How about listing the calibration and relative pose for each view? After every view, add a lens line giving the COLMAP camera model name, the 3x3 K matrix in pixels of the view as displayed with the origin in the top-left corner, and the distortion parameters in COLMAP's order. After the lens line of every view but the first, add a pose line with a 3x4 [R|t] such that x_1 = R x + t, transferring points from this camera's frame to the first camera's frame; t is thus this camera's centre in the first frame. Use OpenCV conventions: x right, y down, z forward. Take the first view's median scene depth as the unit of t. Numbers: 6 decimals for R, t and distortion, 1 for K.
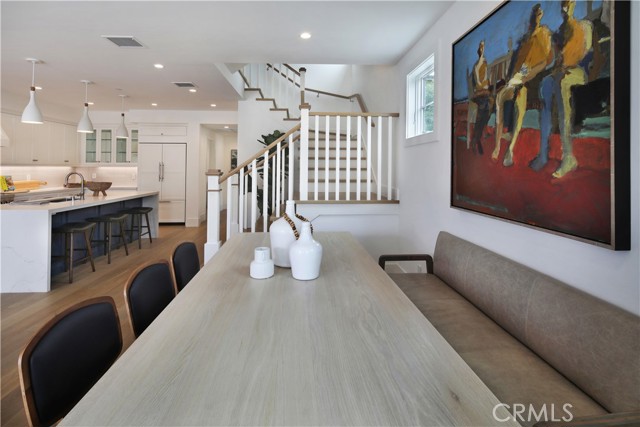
lens RADIAL K [[326.9, 0, 318.0], [0, 326.9, 165.5], [0, 0, 1]] dist [0.002141, -0.005755]
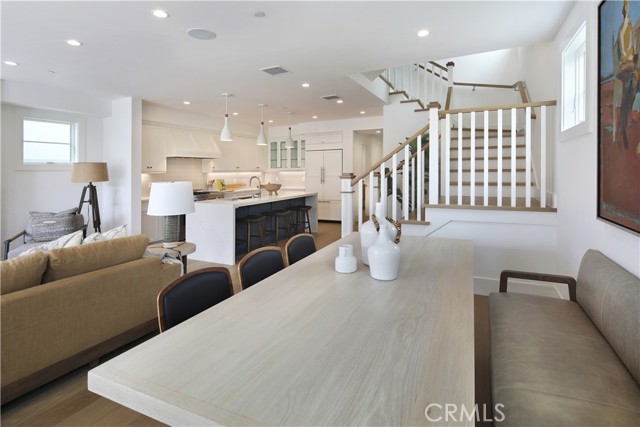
lens RADIAL K [[326.9, 0, 316.6], [0, 326.9, 169.6], [0, 0, 1]] dist [0.002141, -0.005755]
pose [[0.865732, -0.018480, -0.500167, 0.139905], [0.021230, 0.999775, -0.000192, -0.001037], [0.500058, -0.010453, 0.865929, 0.003949]]
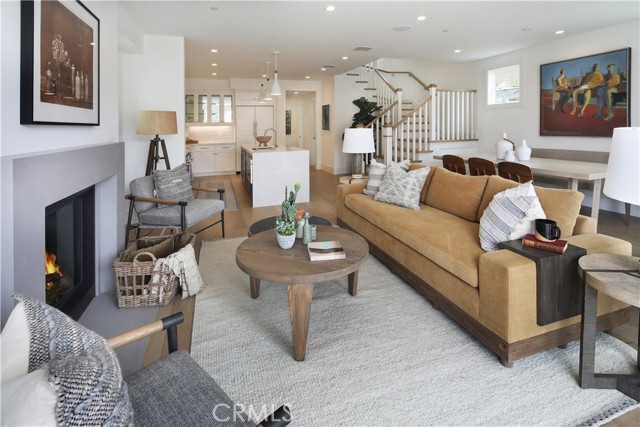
lens RADIAL K [[326.9, 0, 326.6], [0, 326.9, 136.4], [0, 0, 1]] dist [0.002141, -0.005755]
pose [[0.957592, -0.032652, 0.286273, -1.095649], [0.021577, 0.998895, 0.041756, 0.001062], [-0.287320, -0.033809, 0.957238, -0.504232]]
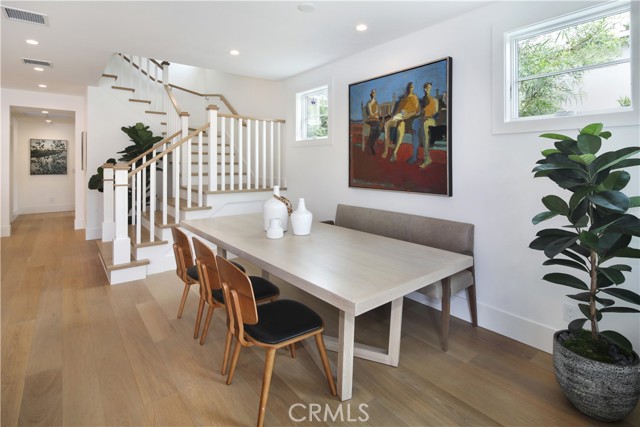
lens RADIAL K [[326.9, 0, 318.2], [0, 326.9, 160.7], [0, 0, 1]] dist [0.002141, -0.005755]
pose [[0.815225, 0.004646, 0.579126, -0.405020], [-0.006943, 0.999974, 0.001752, -0.002701], [-0.579103, -0.005449, 0.815236, -0.134309]]
